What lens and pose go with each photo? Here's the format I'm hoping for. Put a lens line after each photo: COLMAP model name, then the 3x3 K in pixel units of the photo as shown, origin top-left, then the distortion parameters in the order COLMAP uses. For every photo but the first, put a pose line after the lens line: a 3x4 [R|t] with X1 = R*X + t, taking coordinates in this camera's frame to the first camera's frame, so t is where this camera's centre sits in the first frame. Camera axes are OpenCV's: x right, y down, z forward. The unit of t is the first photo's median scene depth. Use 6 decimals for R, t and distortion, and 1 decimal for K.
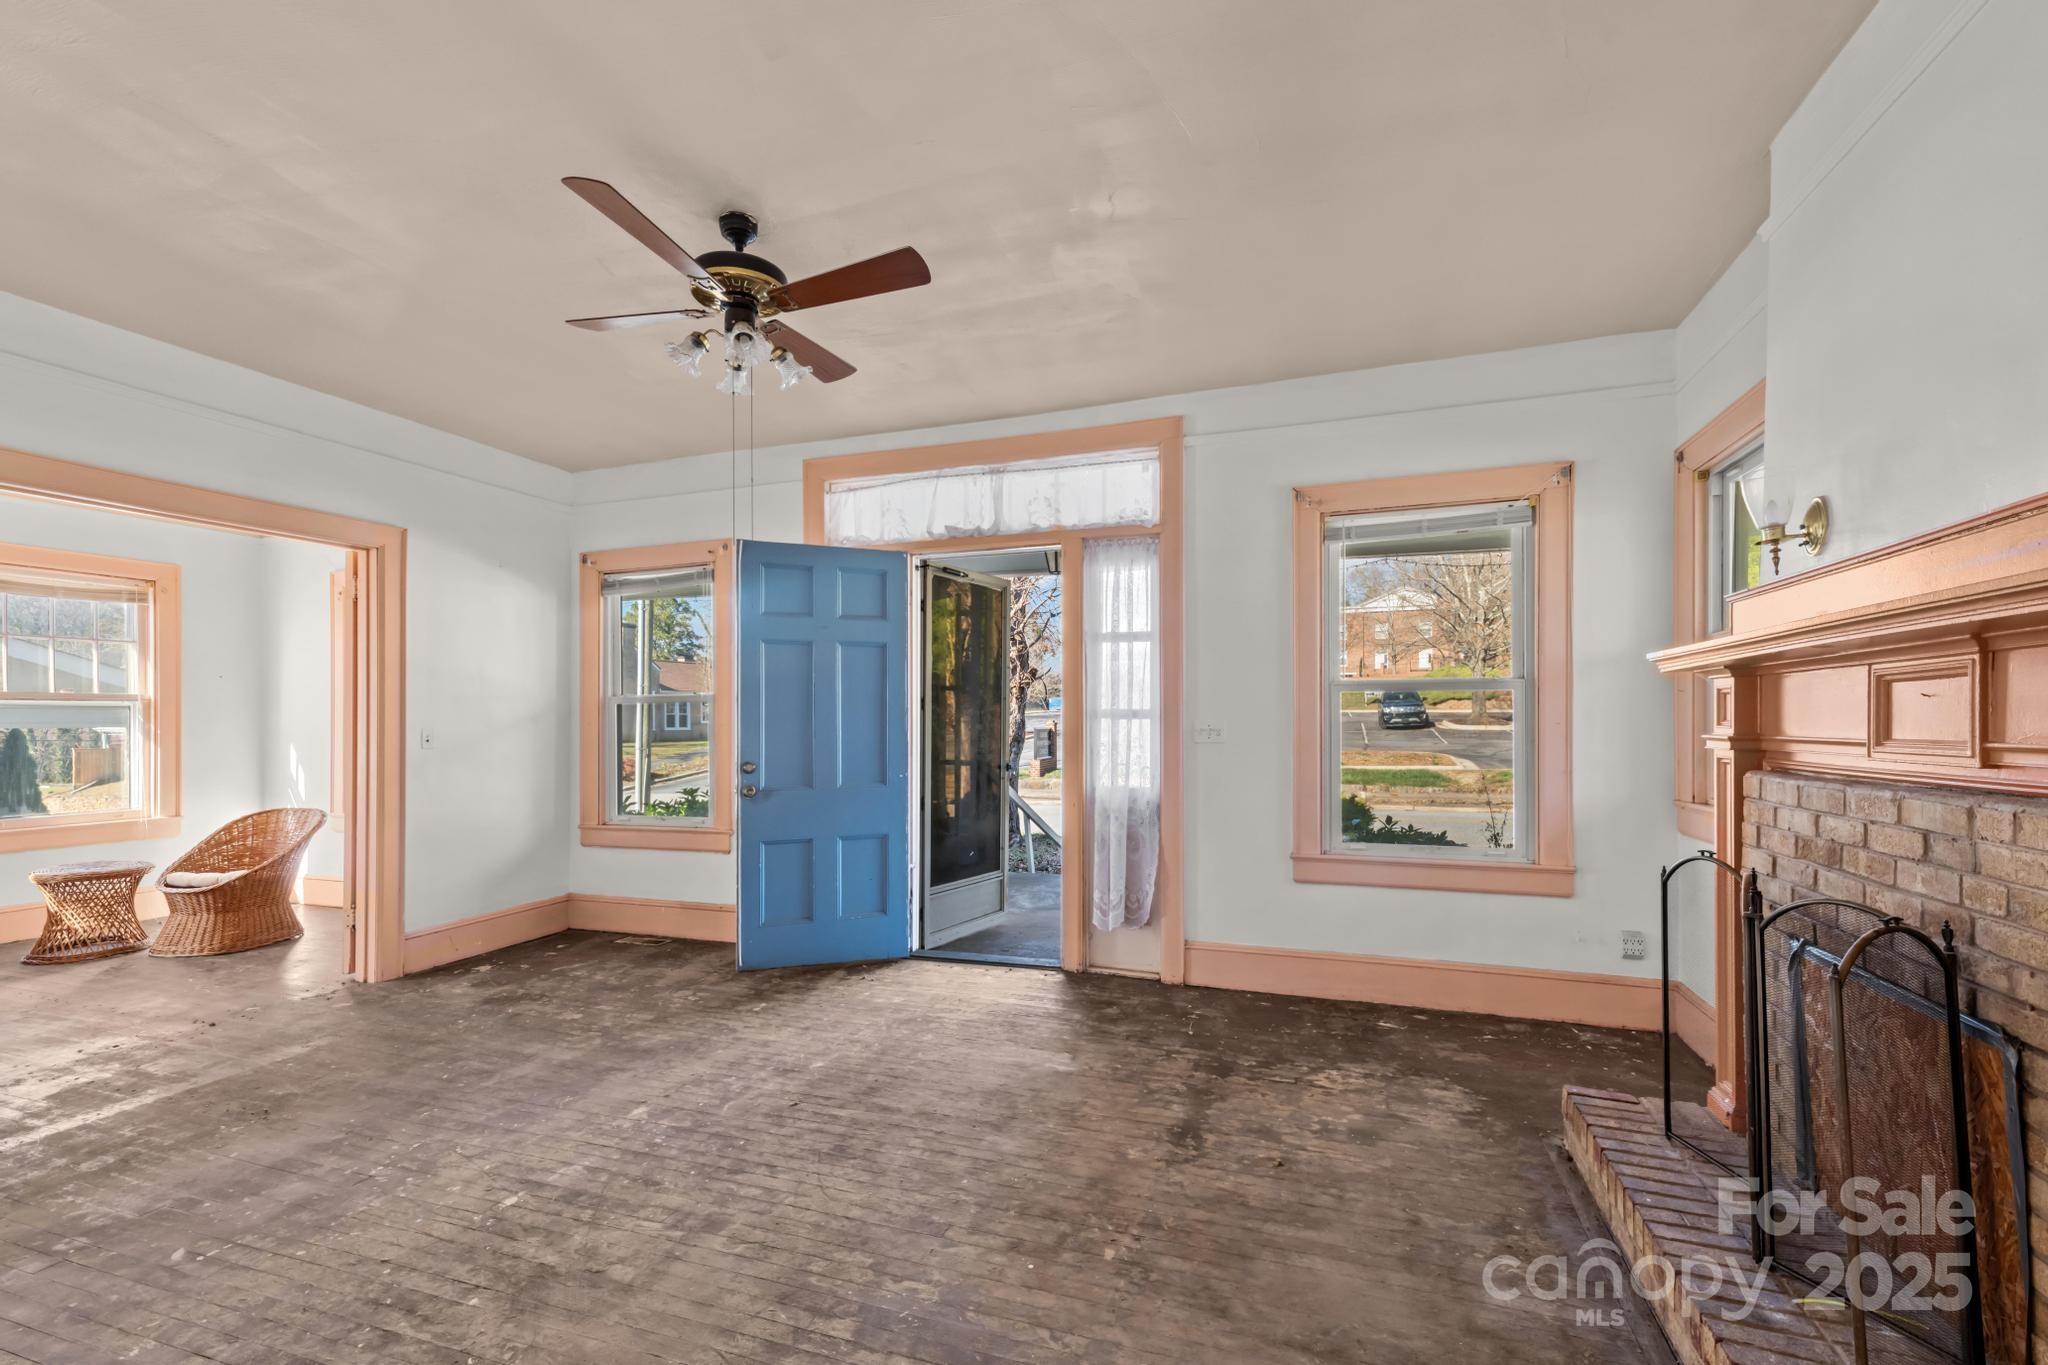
lens RADIAL K [[880.6, 0, 1036.5], [0, 880.6, 712.9], [0, 0, 1]] dist [0.019281, -0.000041]
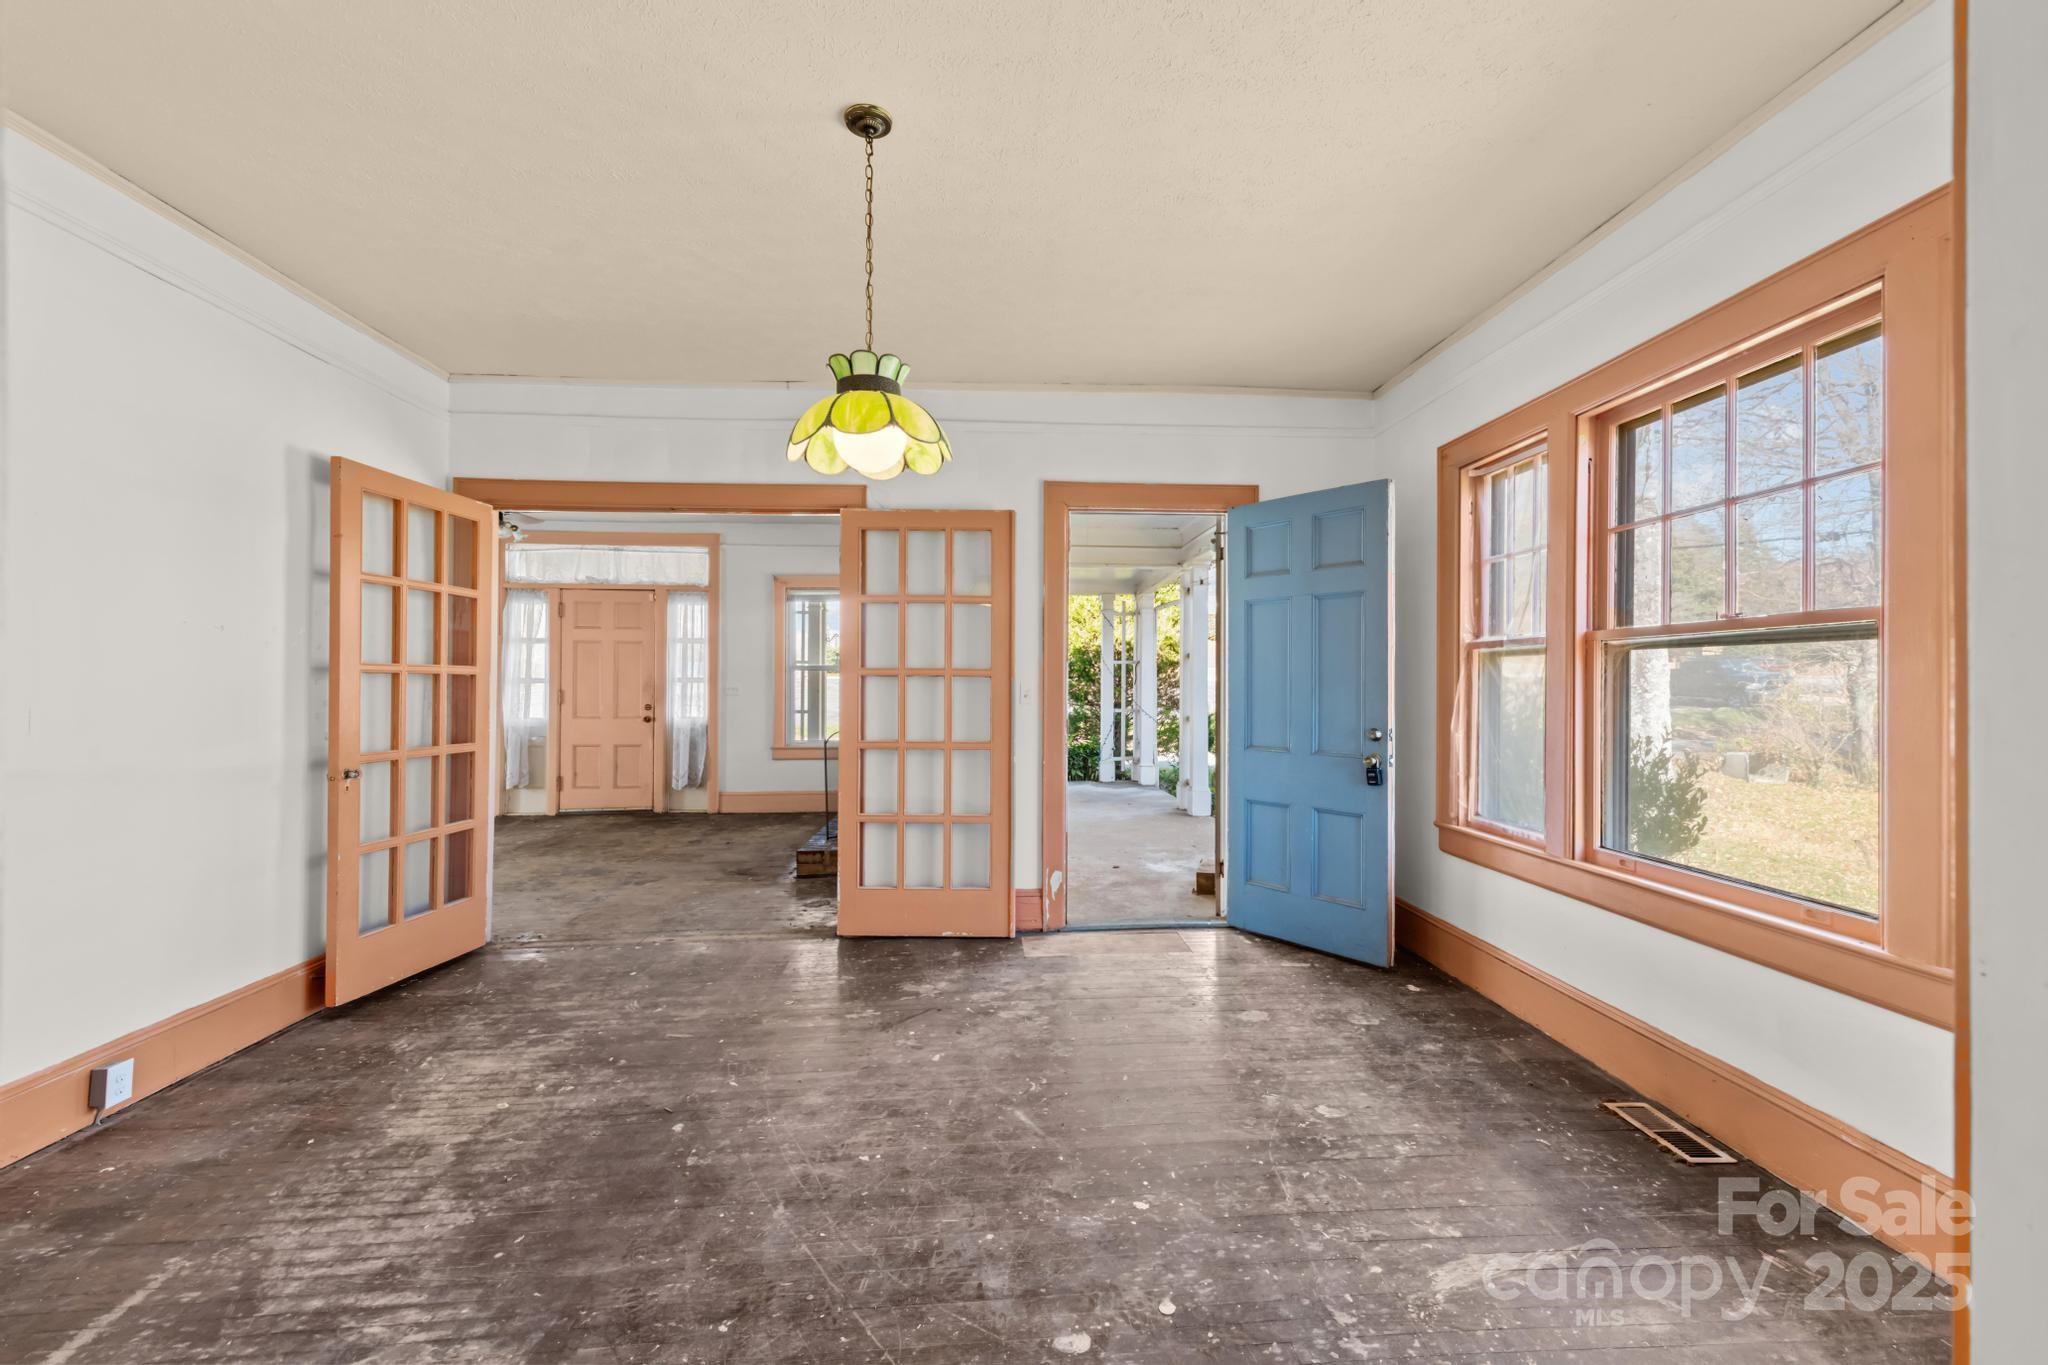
lens RADIAL K [[865.7, 0, 1042.5], [0, 865.7, 673.6], [0, 0, 1]] dist [0.020162, 0.000076]
pose [[0.919020, 0.010025, 0.394084, 0.060686], [-0.008076, 0.999946, -0.006603, -0.006741], [-0.394129, 0.002885, 0.919051, -1.097868]]
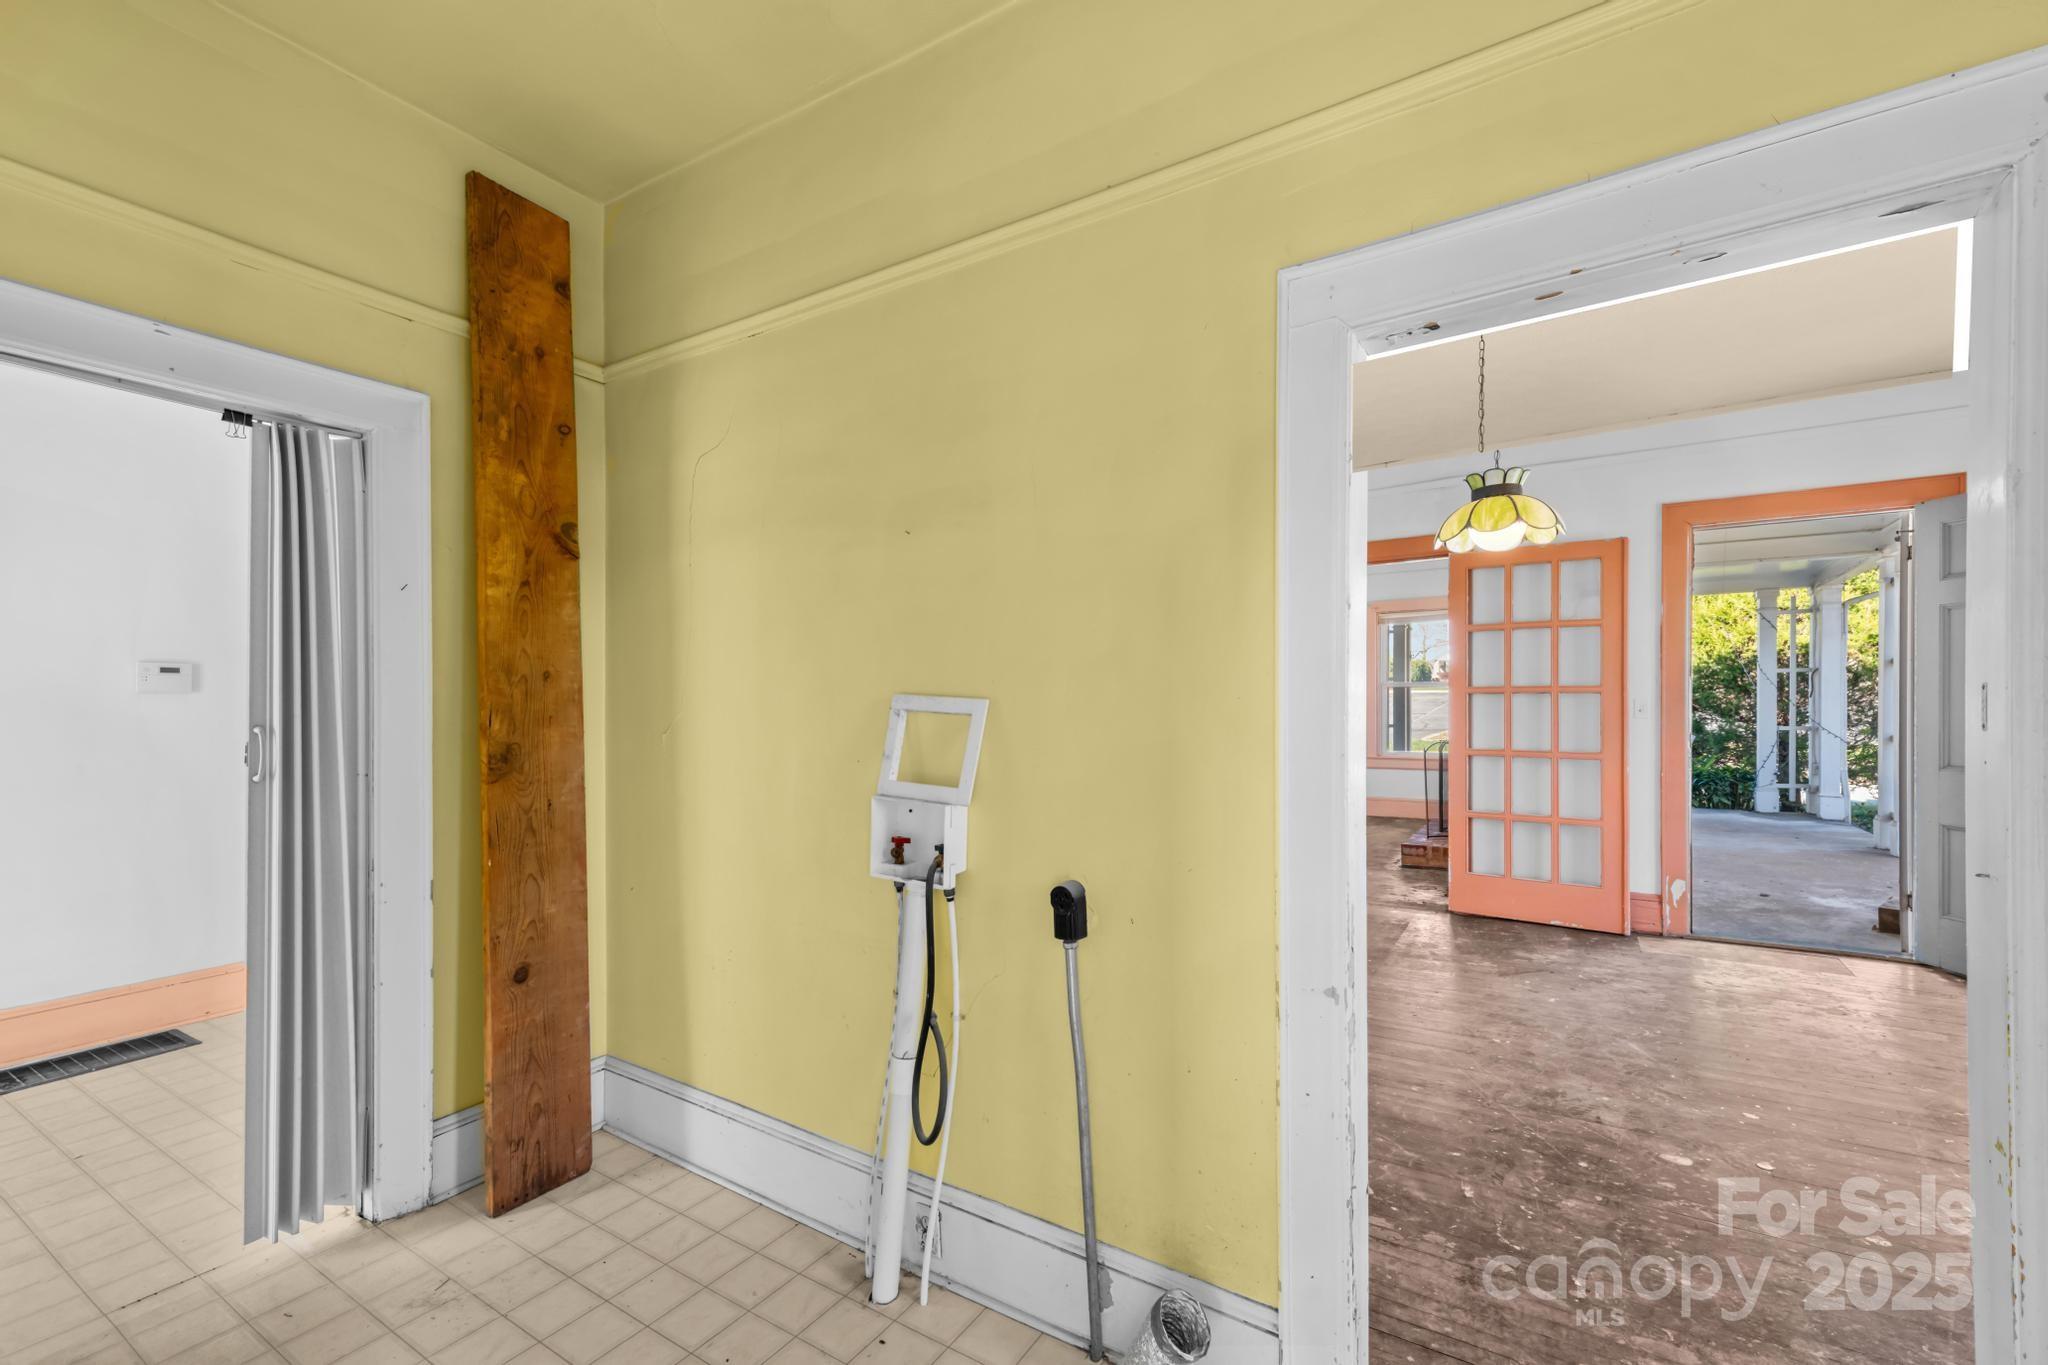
lens RADIAL K [[882.7, 0, 1029.3], [0, 882.7, 701.1], [0, 0, 1]] dist [0.015361, -0.000156]
pose [[0.974738, -0.000554, -0.223350, -0.048939], [0.003148, 0.999932, 0.011258, -0.013950], [0.223328, -0.011676, 0.974673, -1.398144]]
